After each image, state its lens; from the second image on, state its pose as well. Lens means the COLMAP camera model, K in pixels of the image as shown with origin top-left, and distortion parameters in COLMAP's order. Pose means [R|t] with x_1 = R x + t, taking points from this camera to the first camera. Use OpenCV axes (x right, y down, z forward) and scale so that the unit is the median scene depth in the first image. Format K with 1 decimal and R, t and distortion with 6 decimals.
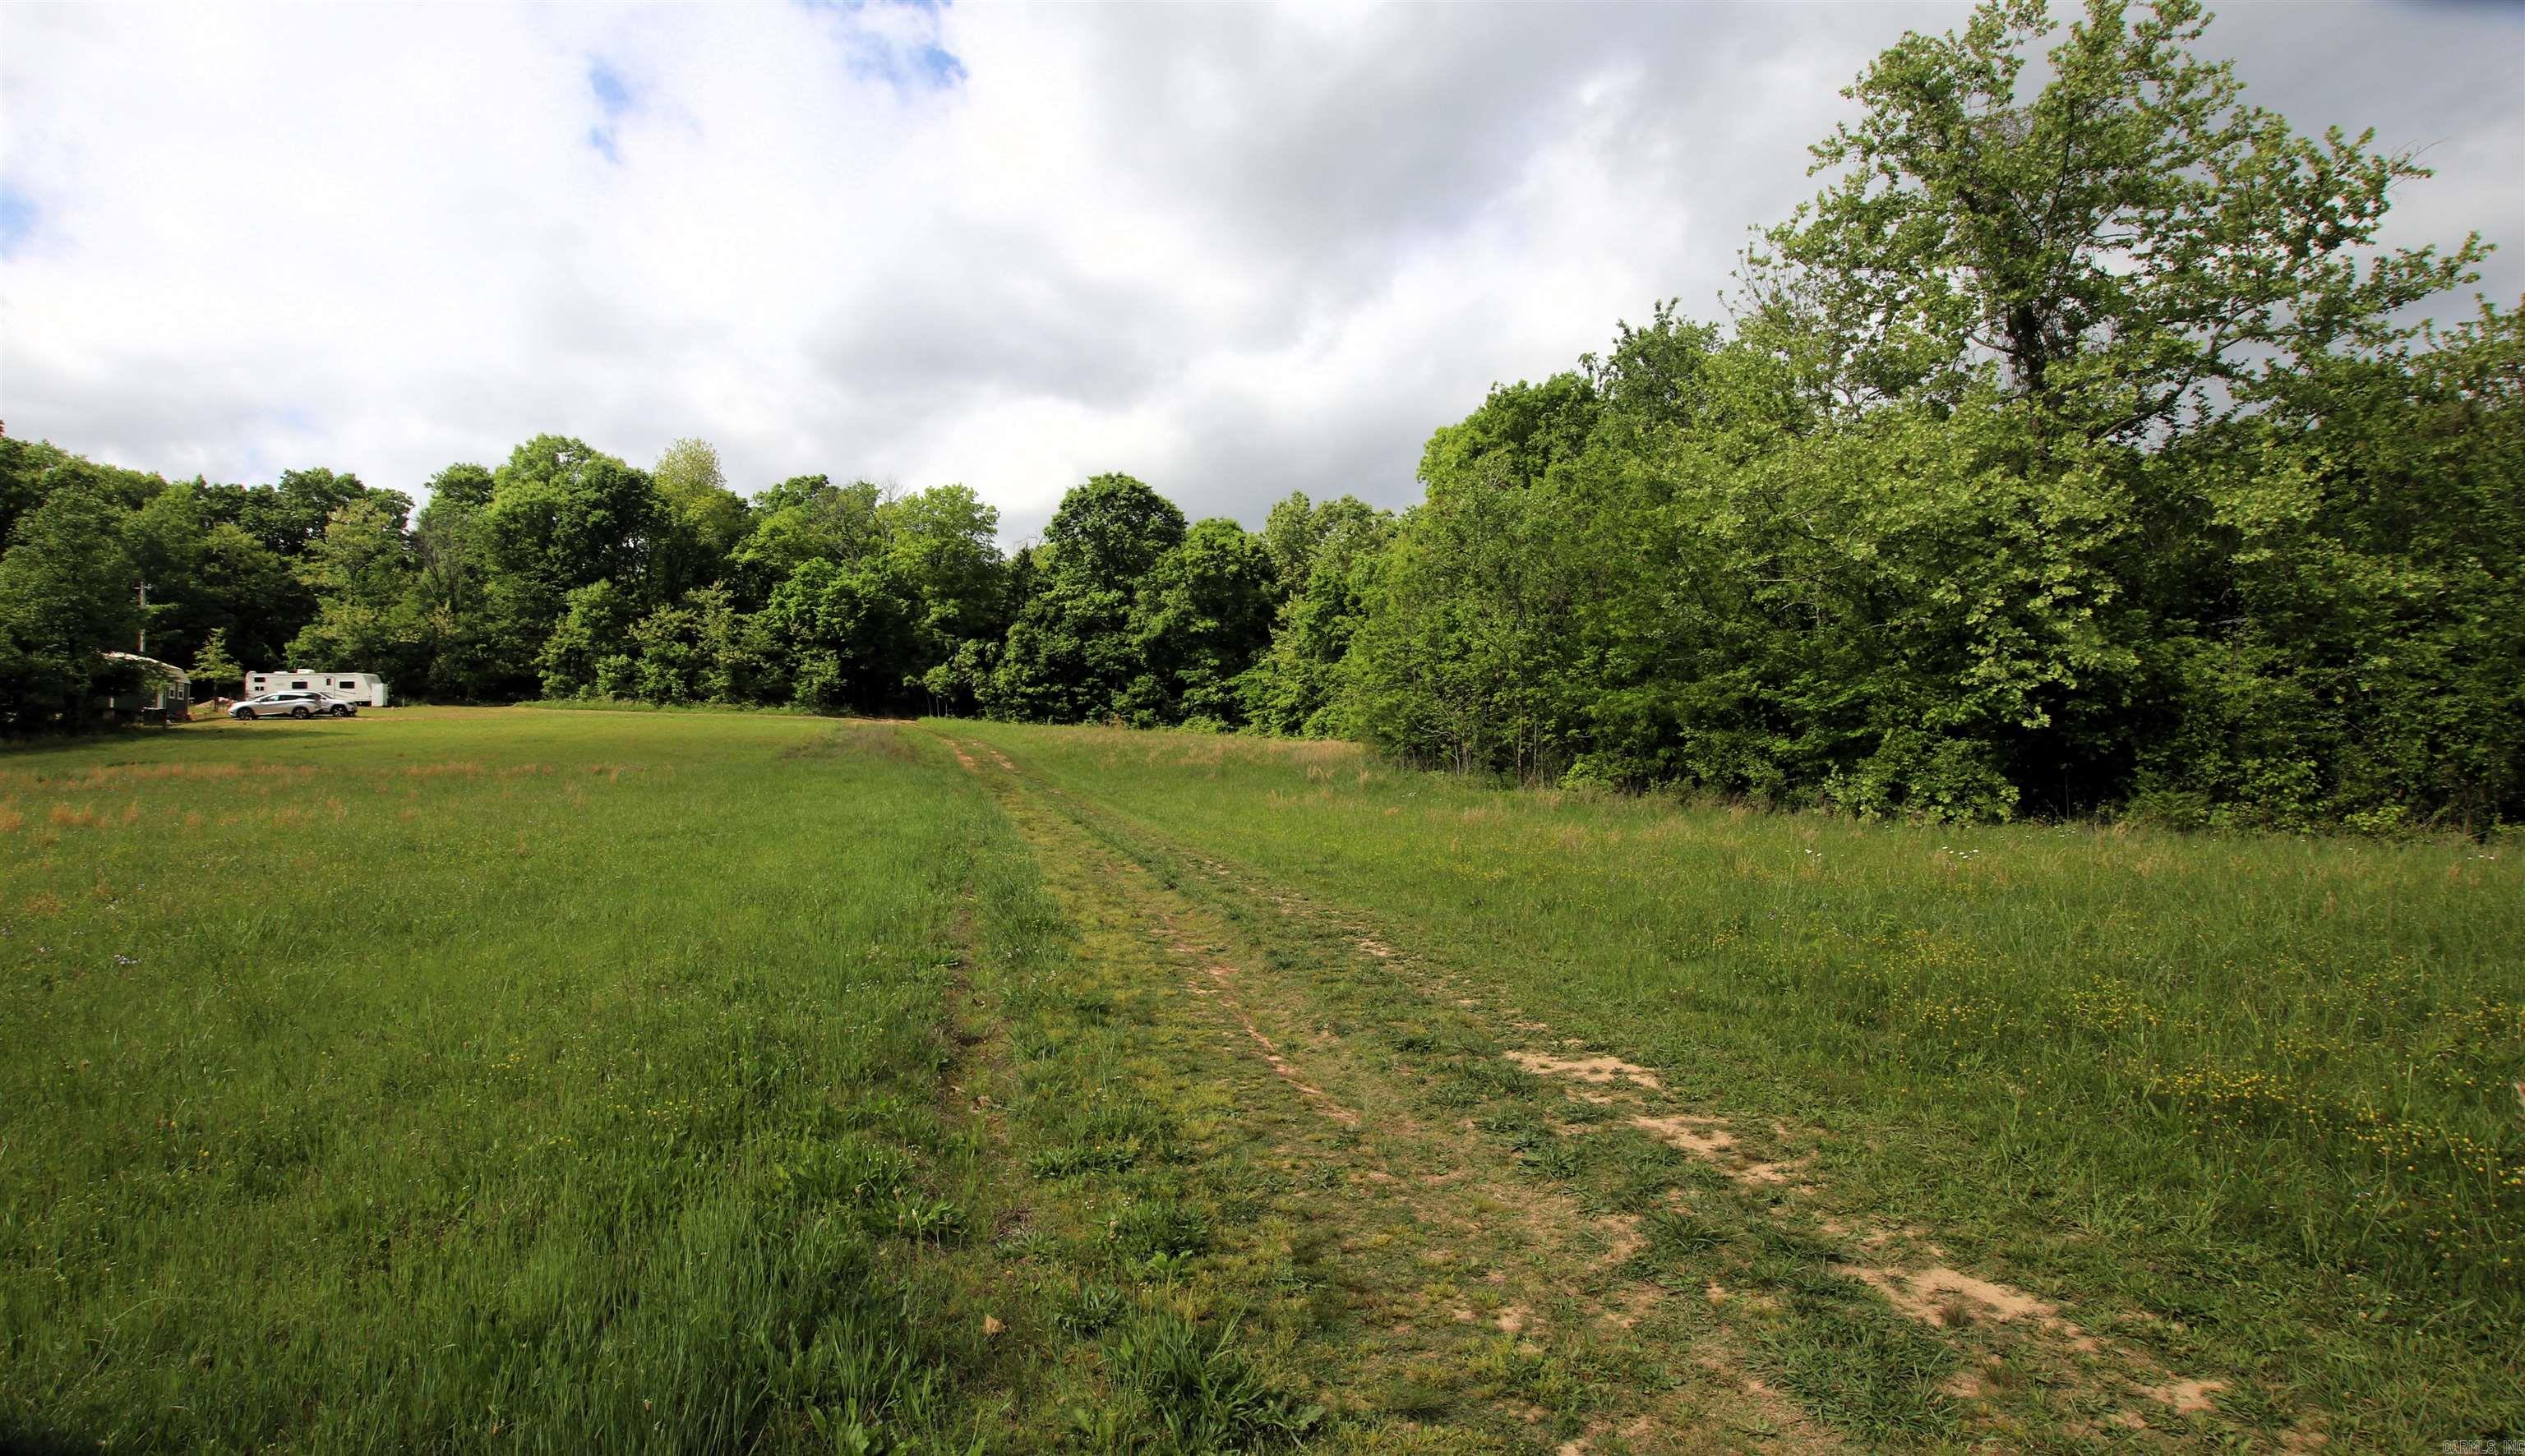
lens RADIAL K [[1200.1, 0, 1262.5], [0, 1200.1, 728.0], [0, 0, 1]] dist [-0.001938, -0.001200]
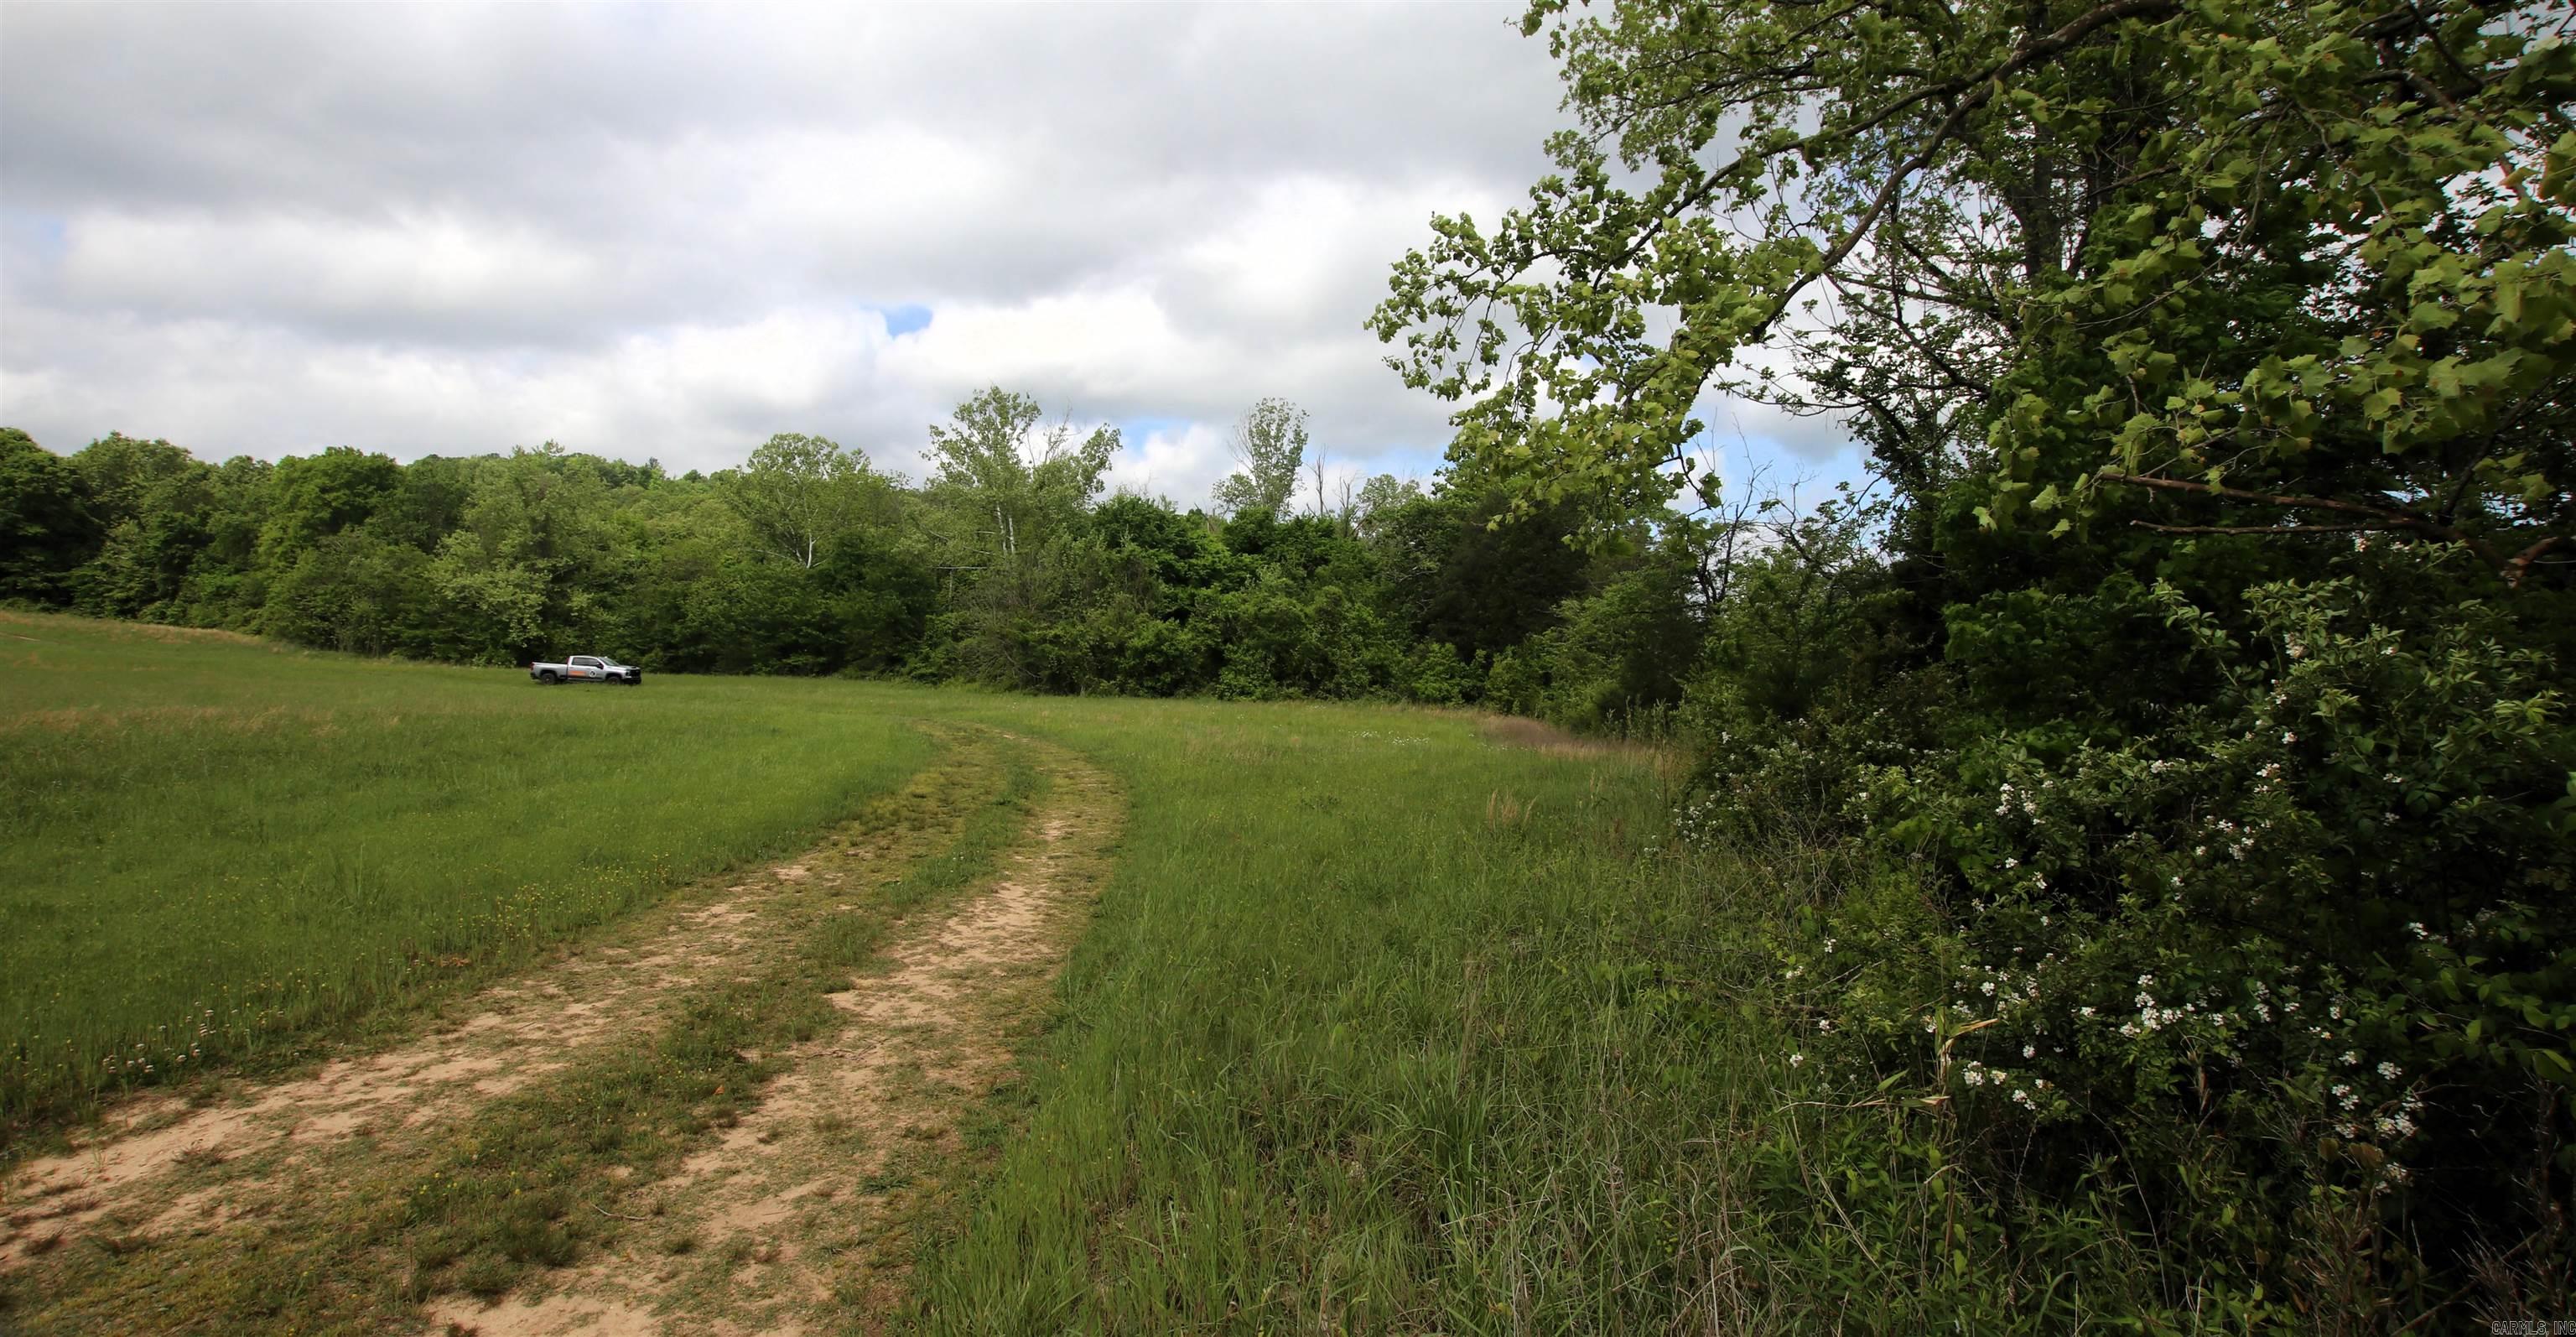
lens RADIAL K [[1216.9, 0, 1281.2], [0, 1216.9, 610.7], [0, 0, 1]] dist [-0.001108, 0.000650]
pose [[0.583778, 0.061038, 0.809616, -0.346264], [-0.061826, 0.997617, -0.030632, -0.043186], [-0.809556, -0.032173, 0.586160, -0.985798]]
